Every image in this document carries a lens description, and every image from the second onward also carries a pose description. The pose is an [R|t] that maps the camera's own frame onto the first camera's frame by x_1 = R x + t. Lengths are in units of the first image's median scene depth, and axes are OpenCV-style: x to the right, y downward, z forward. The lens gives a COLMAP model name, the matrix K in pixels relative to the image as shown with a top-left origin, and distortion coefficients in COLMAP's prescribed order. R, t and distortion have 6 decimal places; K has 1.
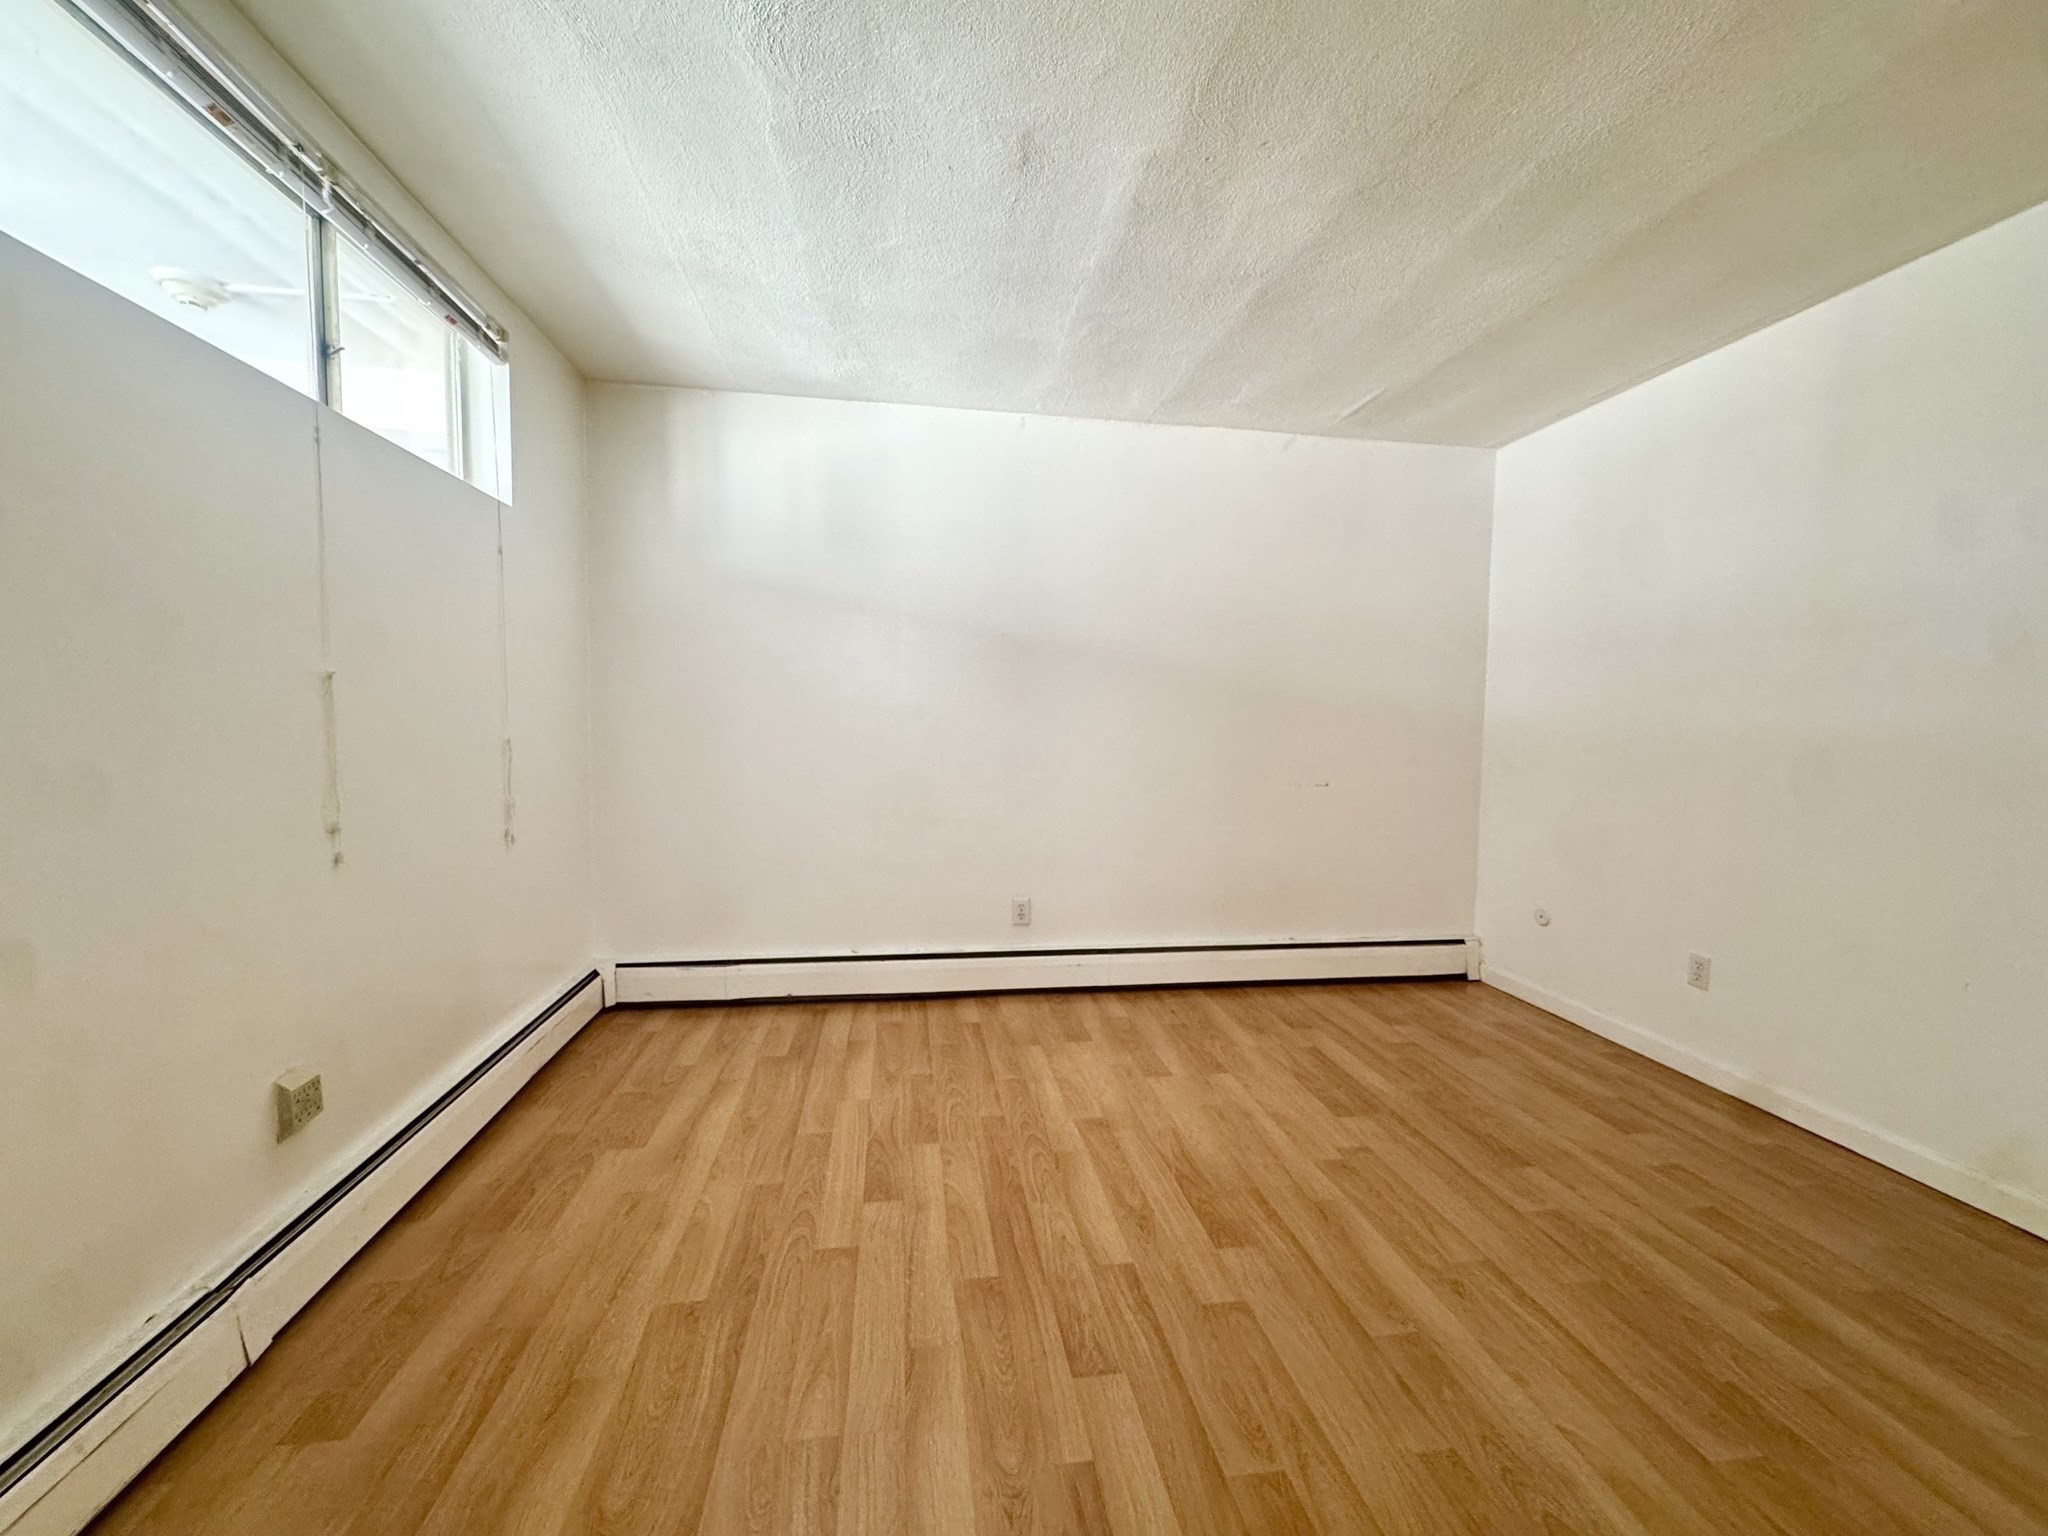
lens RADIAL K [[823.3, 0, 1030.3], [0, 823.3, 763.7], [0, 0, 1]] dist [-0.007658, 0.000731]
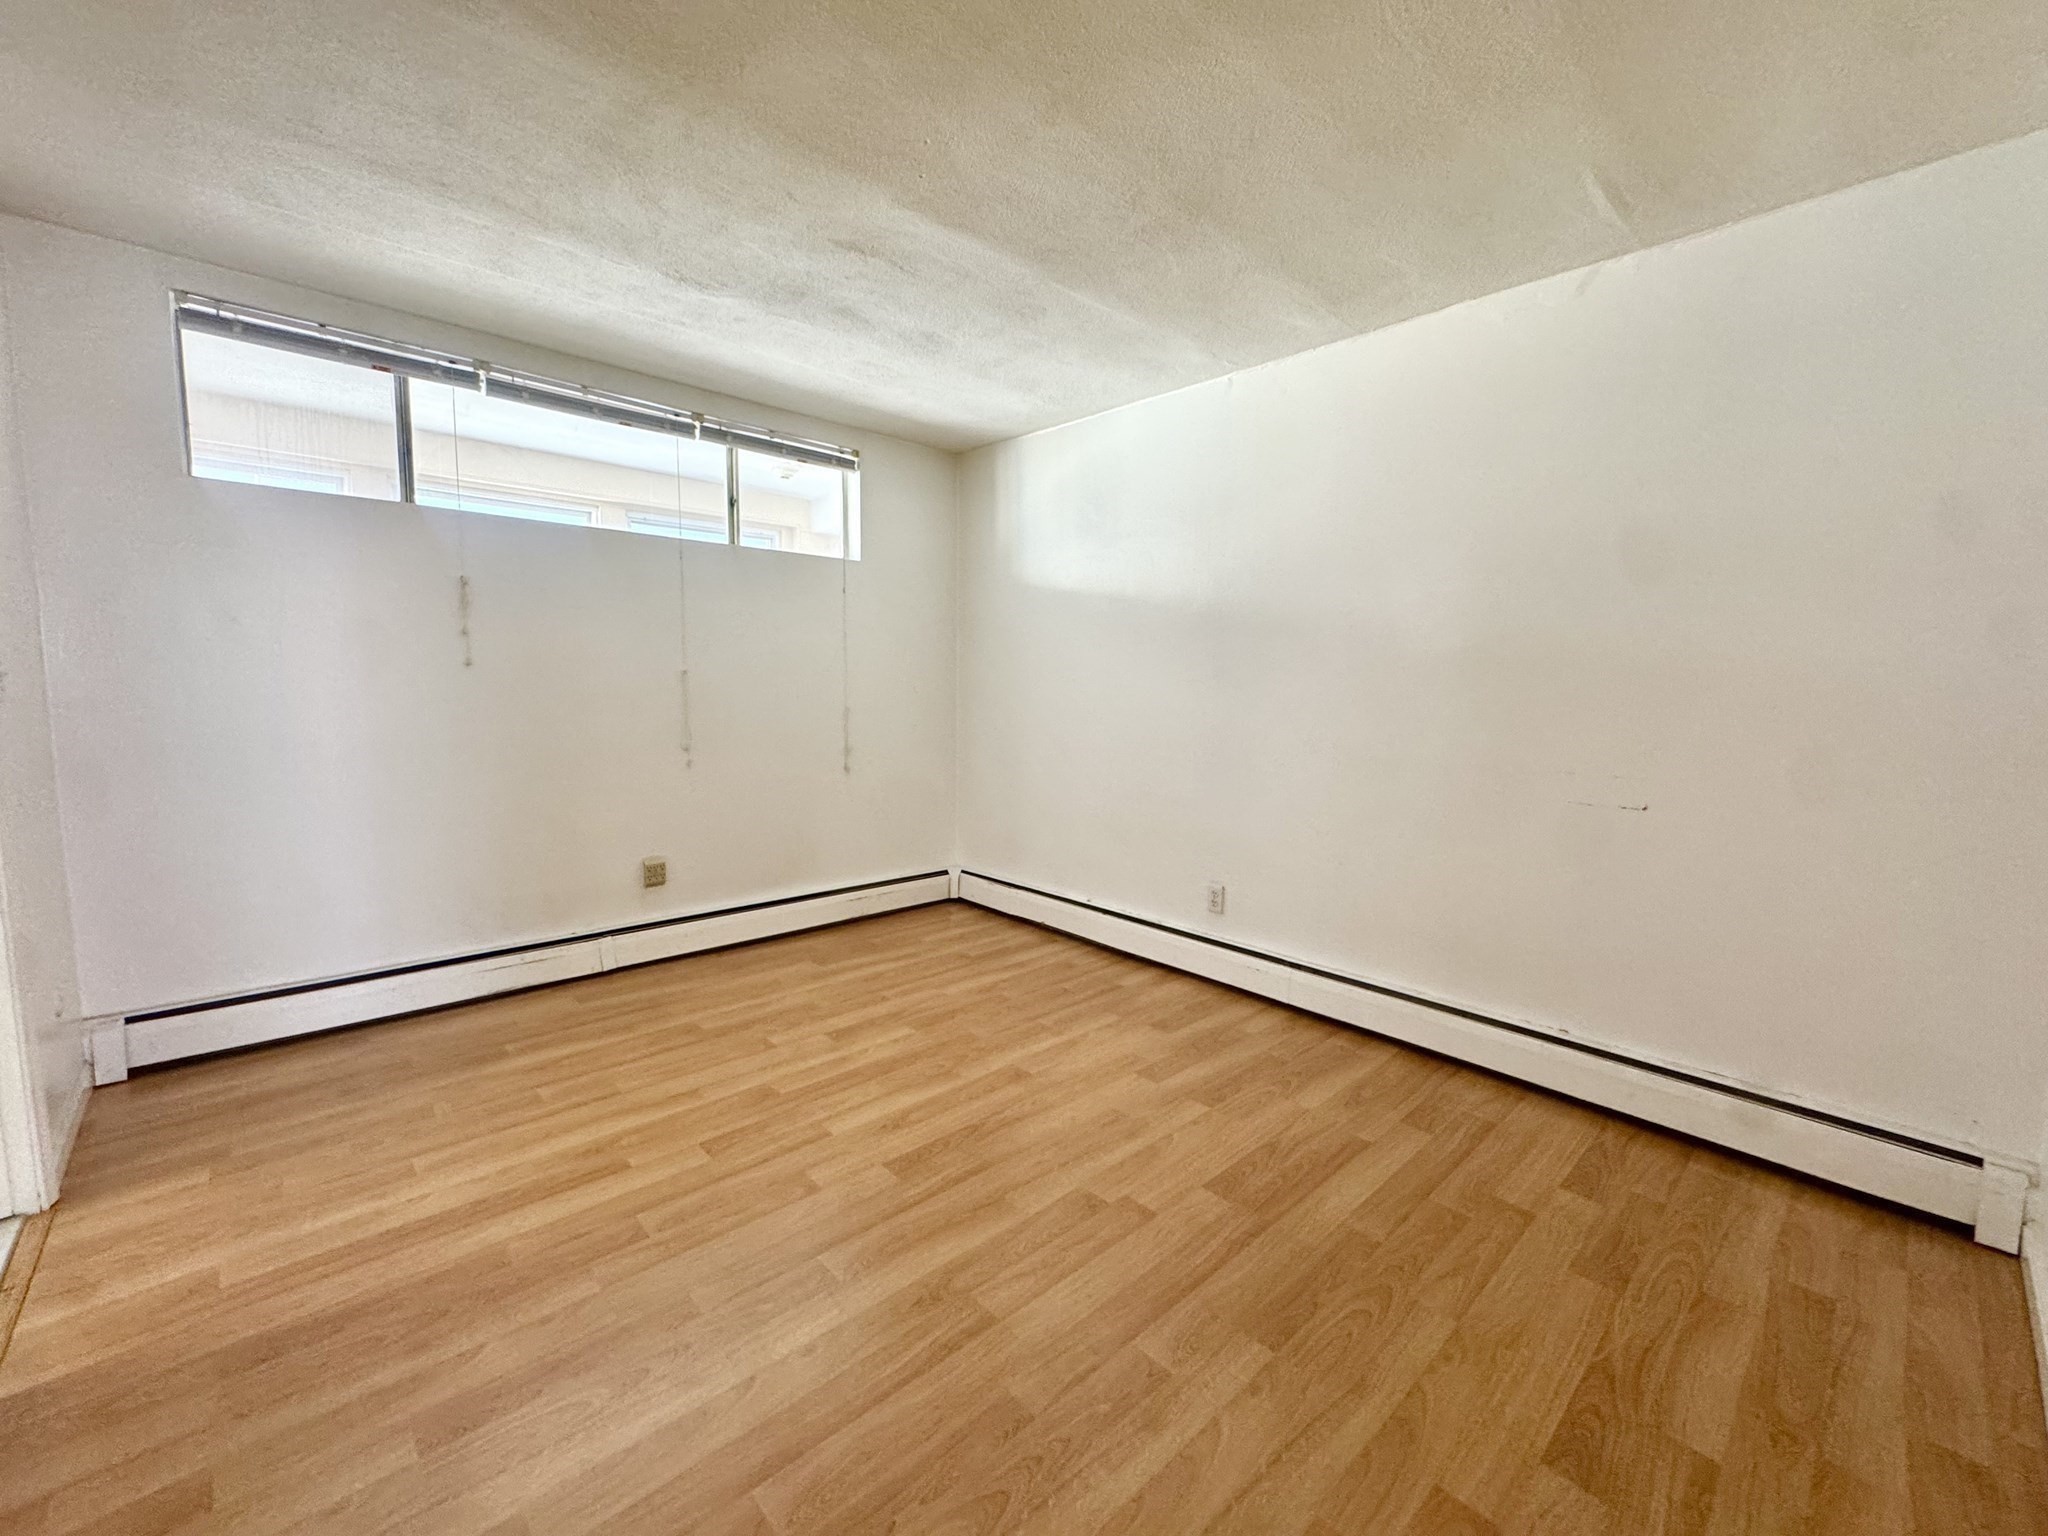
lens RADIAL K [[823.3, 0, 1026.1], [0, 823.3, 769.2], [0, 0, 1]] dist [-0.007658, 0.000731]
pose [[0.556617, 0.080461, -0.826863, 0.909656], [-0.052388, 0.996717, 0.061723, -0.027425], [0.829115, 0.008962, 0.559006, 0.383953]]
